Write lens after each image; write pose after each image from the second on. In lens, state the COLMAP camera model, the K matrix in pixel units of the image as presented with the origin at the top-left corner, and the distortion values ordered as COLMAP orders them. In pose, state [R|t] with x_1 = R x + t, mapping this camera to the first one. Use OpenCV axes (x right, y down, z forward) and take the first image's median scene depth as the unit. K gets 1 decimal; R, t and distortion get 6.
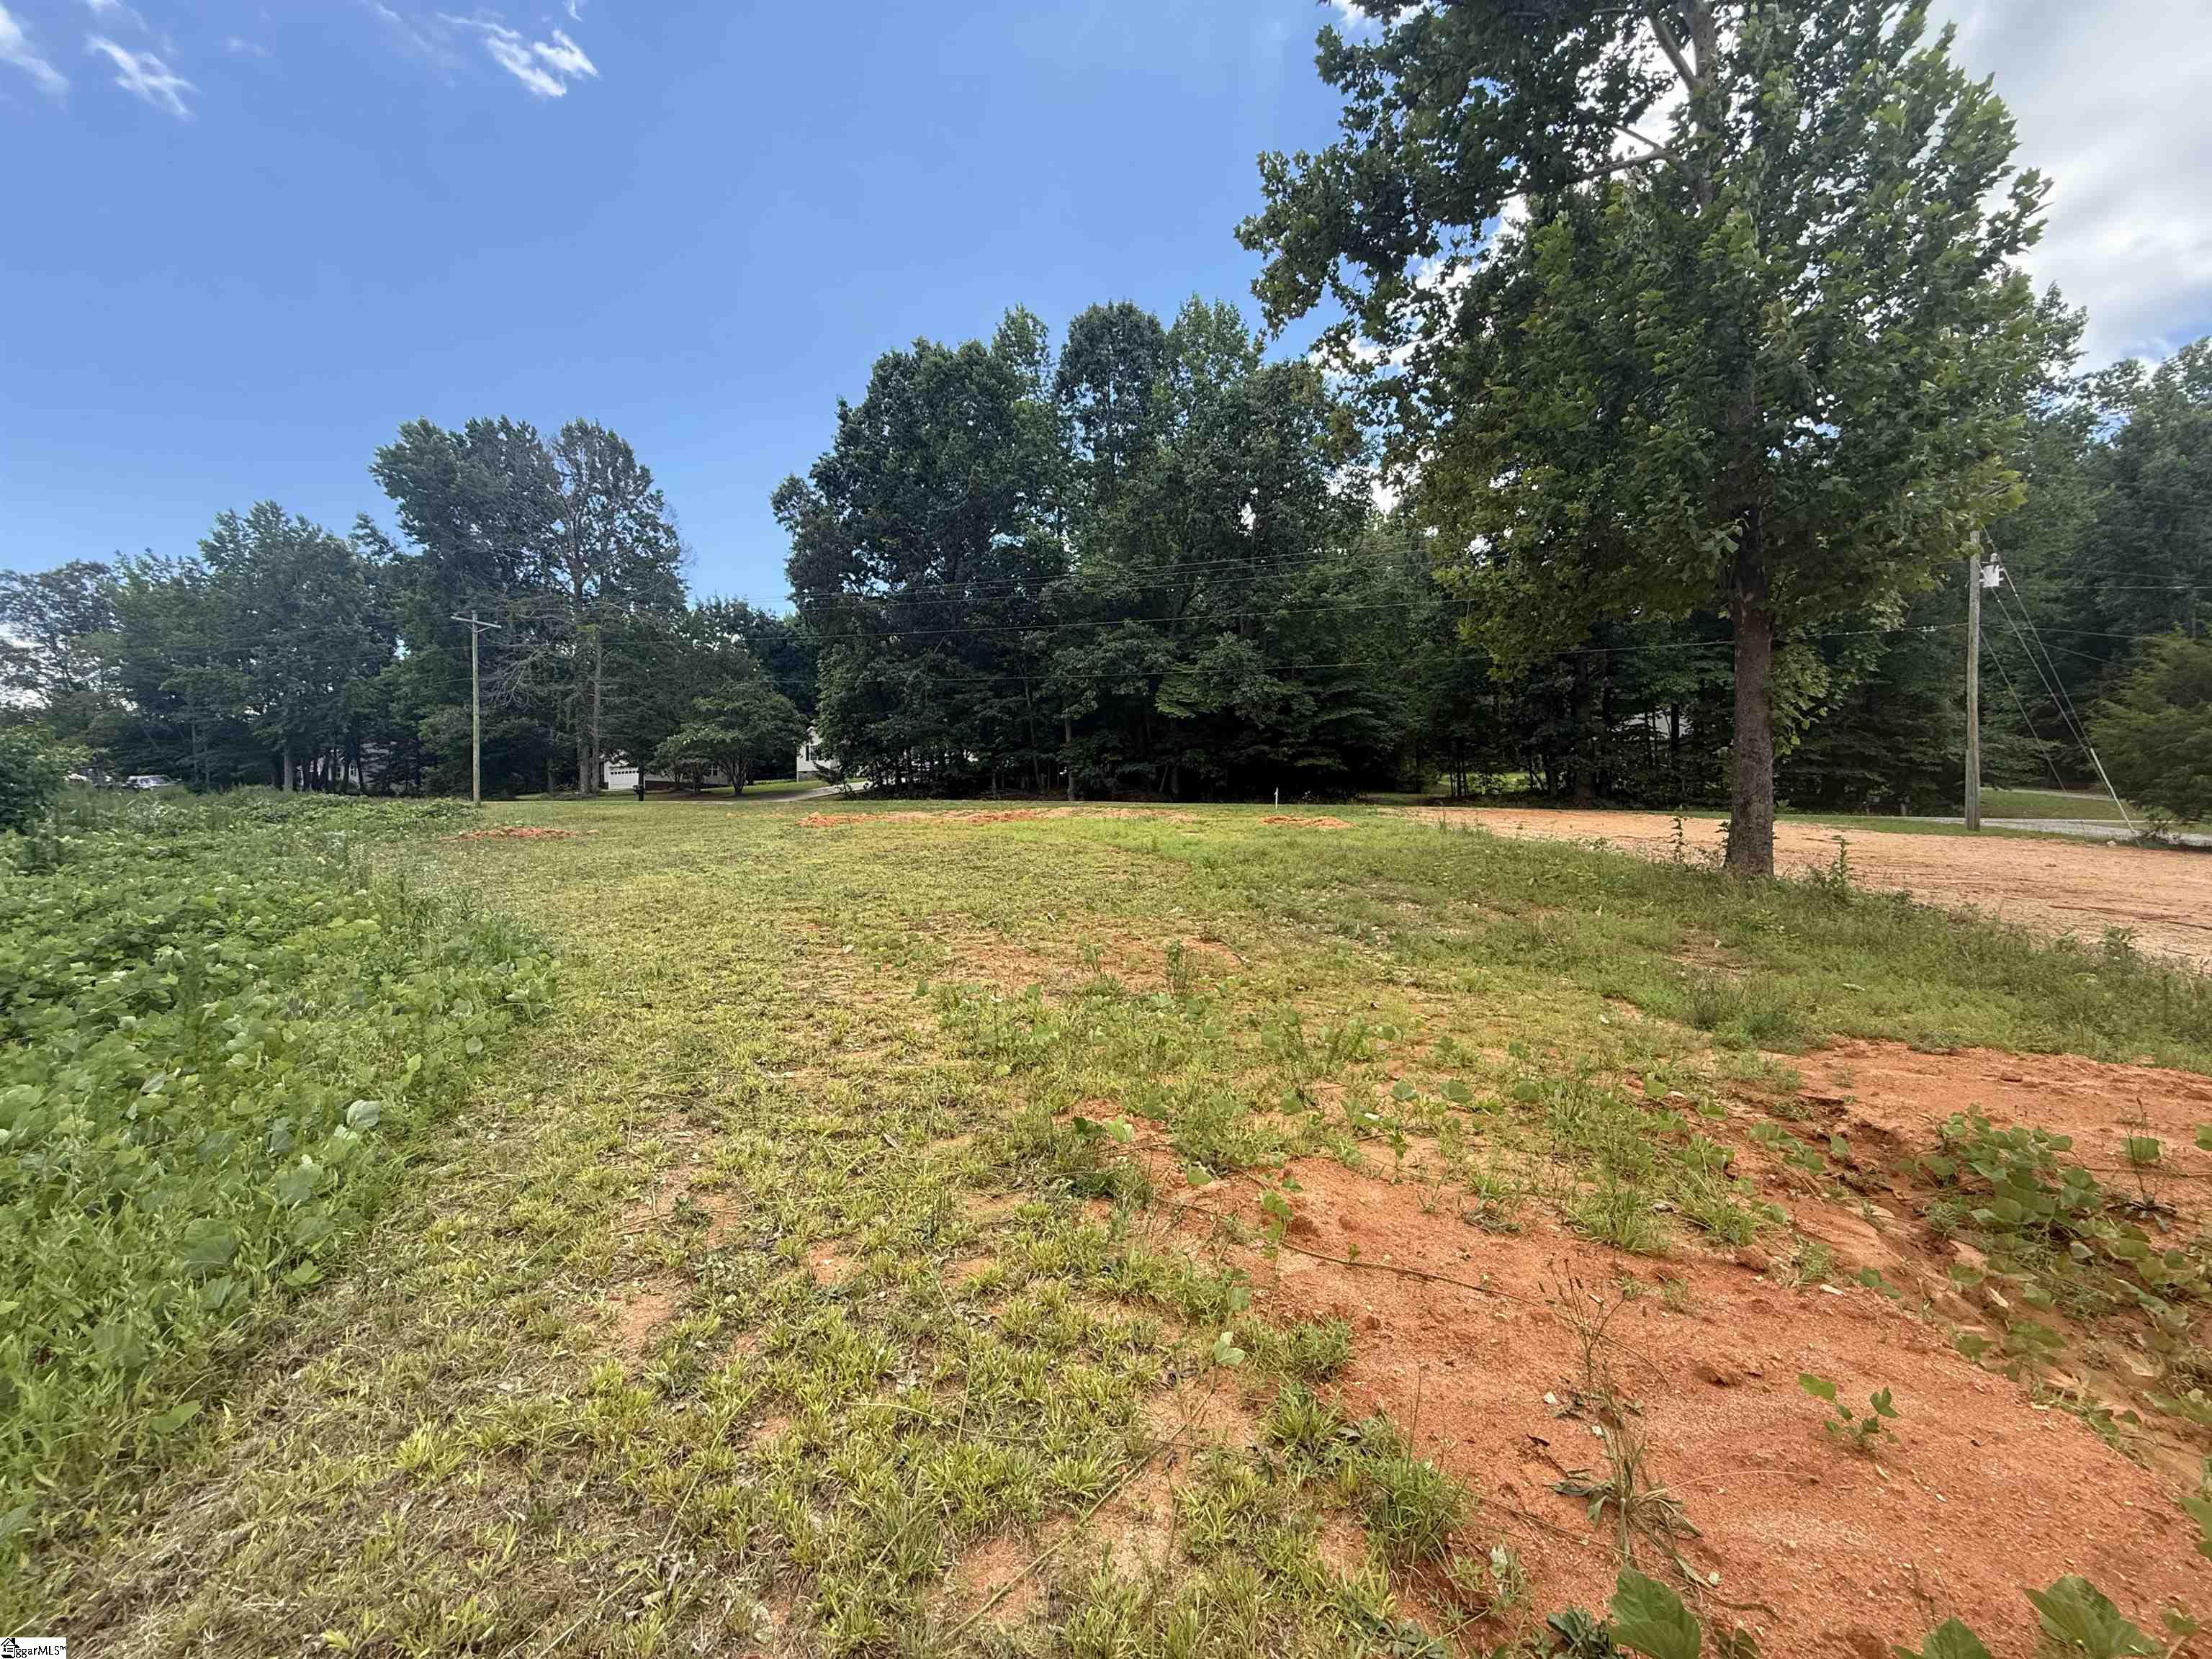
lens RADIAL K [[879.6, 0, 1106.0], [0, 879.6, 829.5], [0, 0, 1]] dist [0.000193, 0.000510]
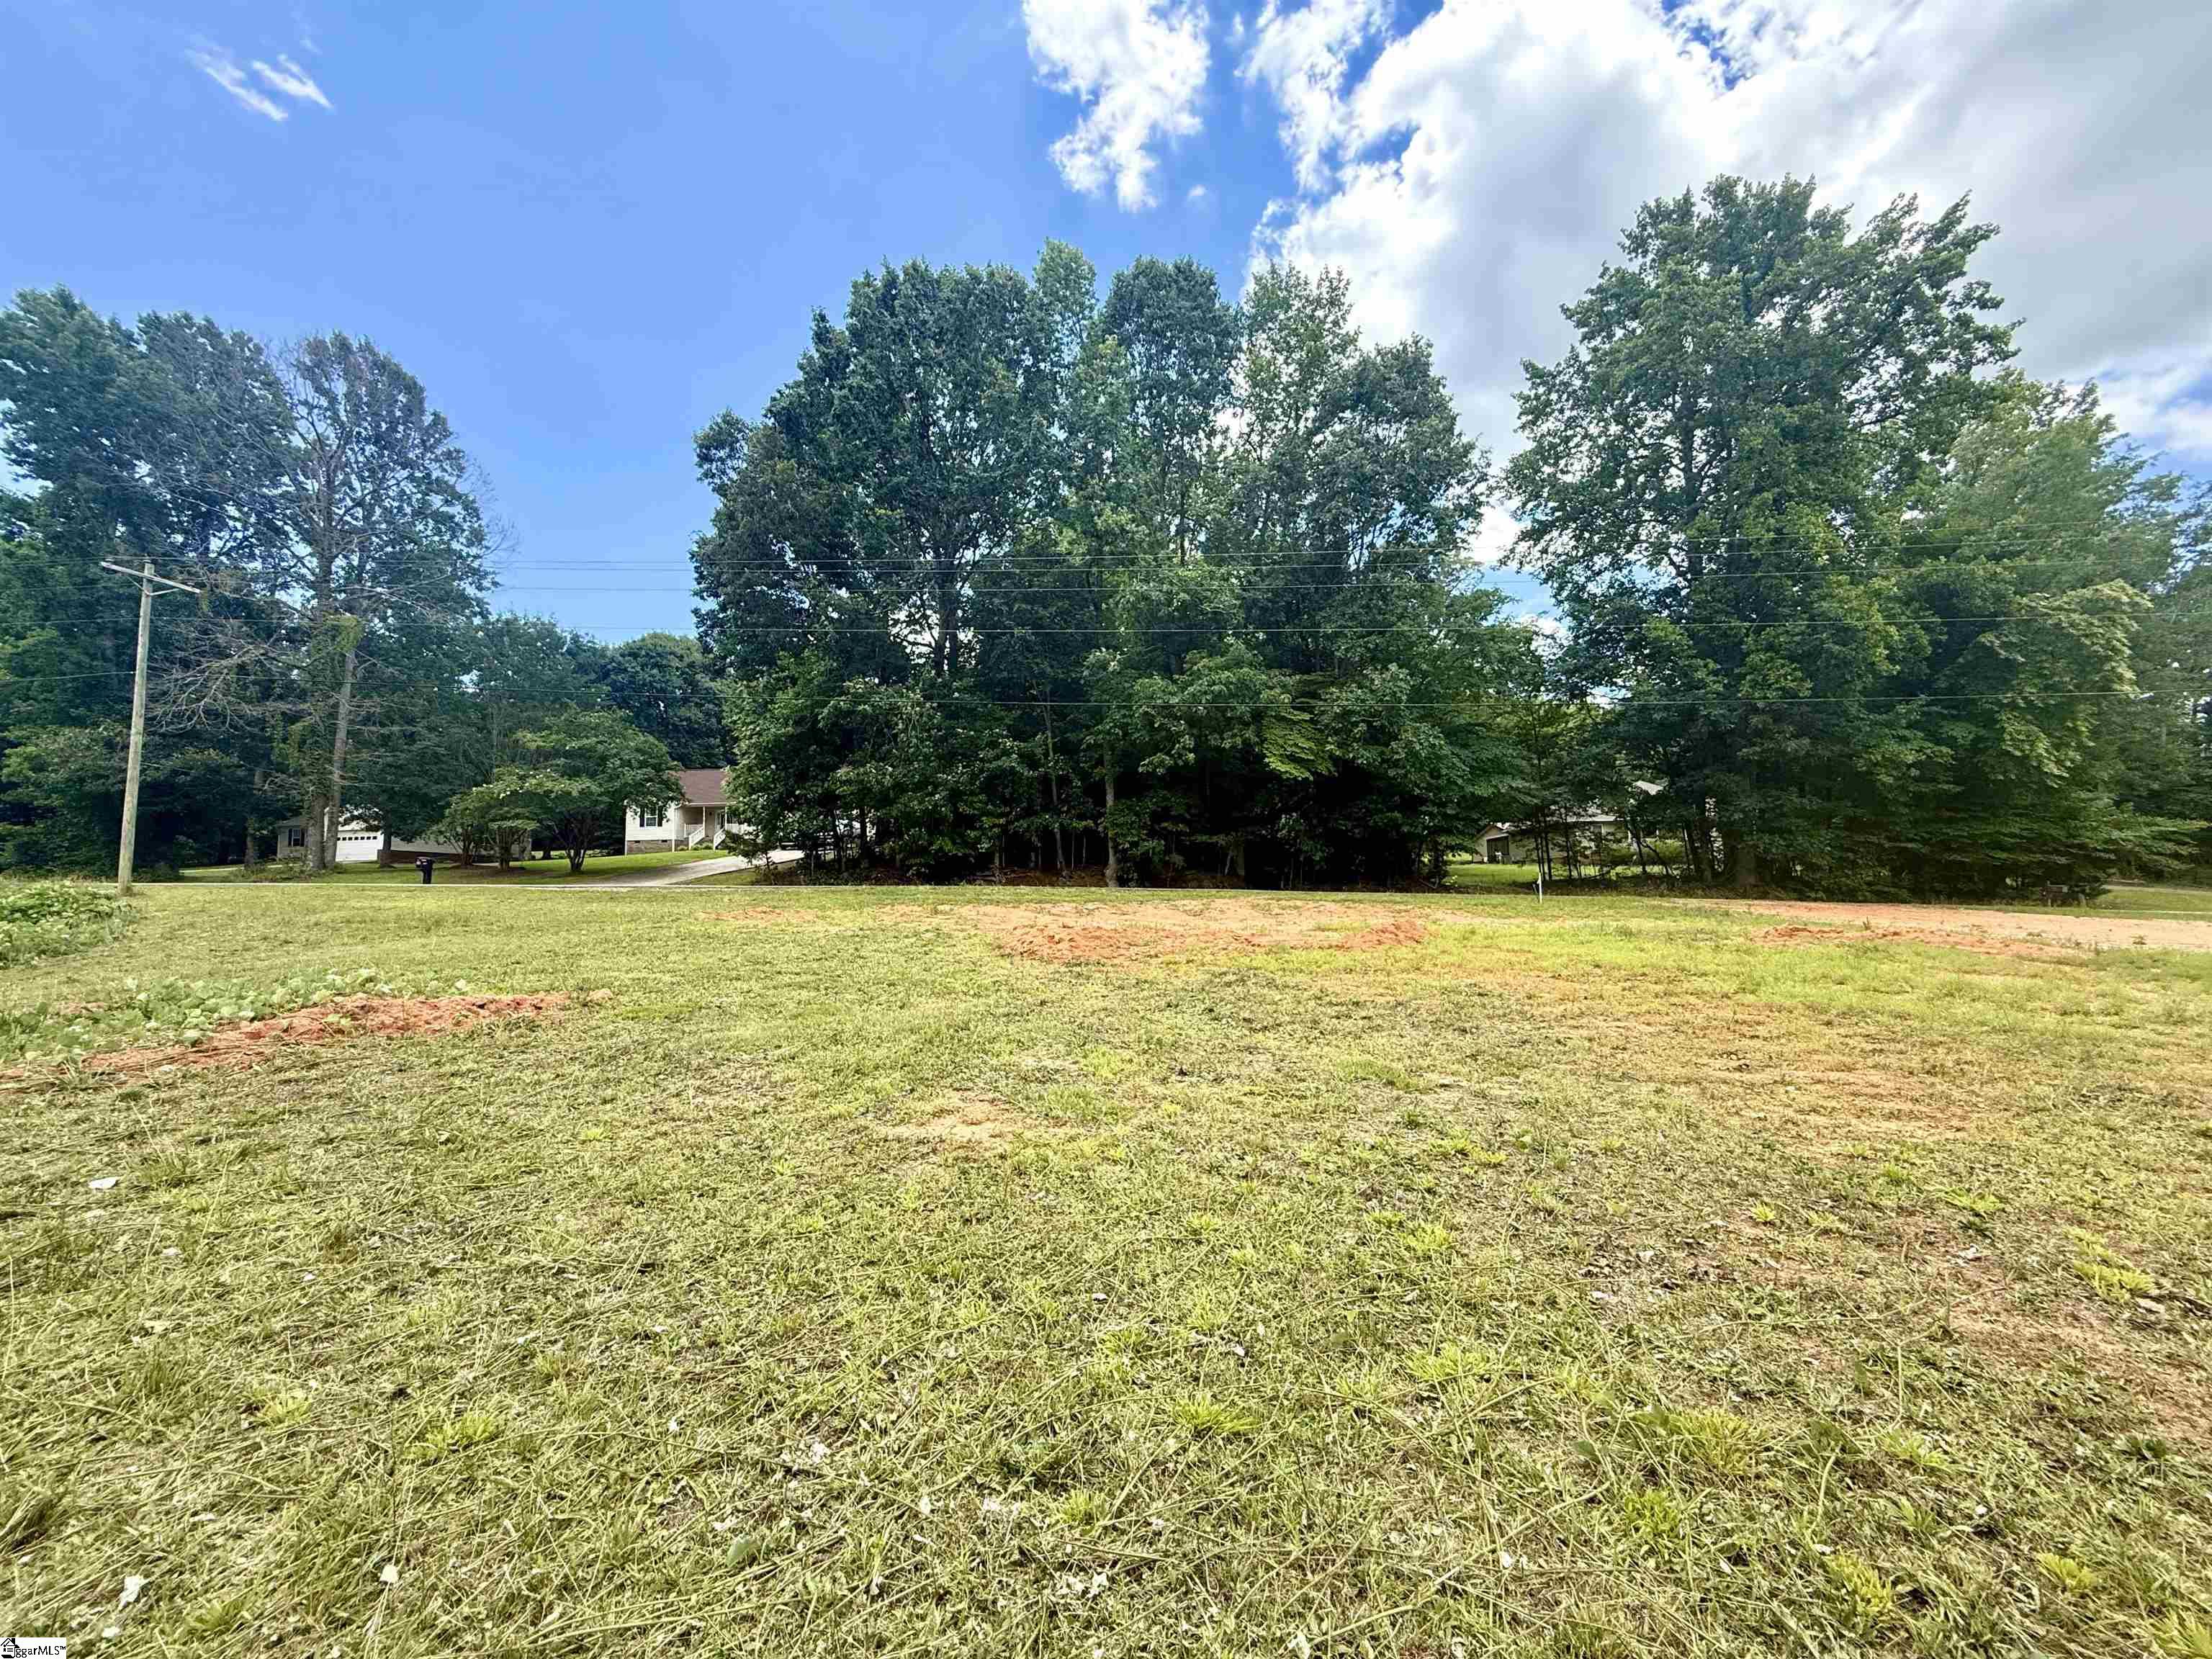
lens RADIAL K [[869.0, 0, 1096.3], [0, 869.0, 813.5], [0, 0, 1]] dist [0.004064, -0.000322]
pose [[0.971565, 0.021611, 0.235783, -0.194239], [0.001929, 0.995070, -0.099153, -0.017077], [-0.236764, 0.096788, 0.966734, 0.248590]]
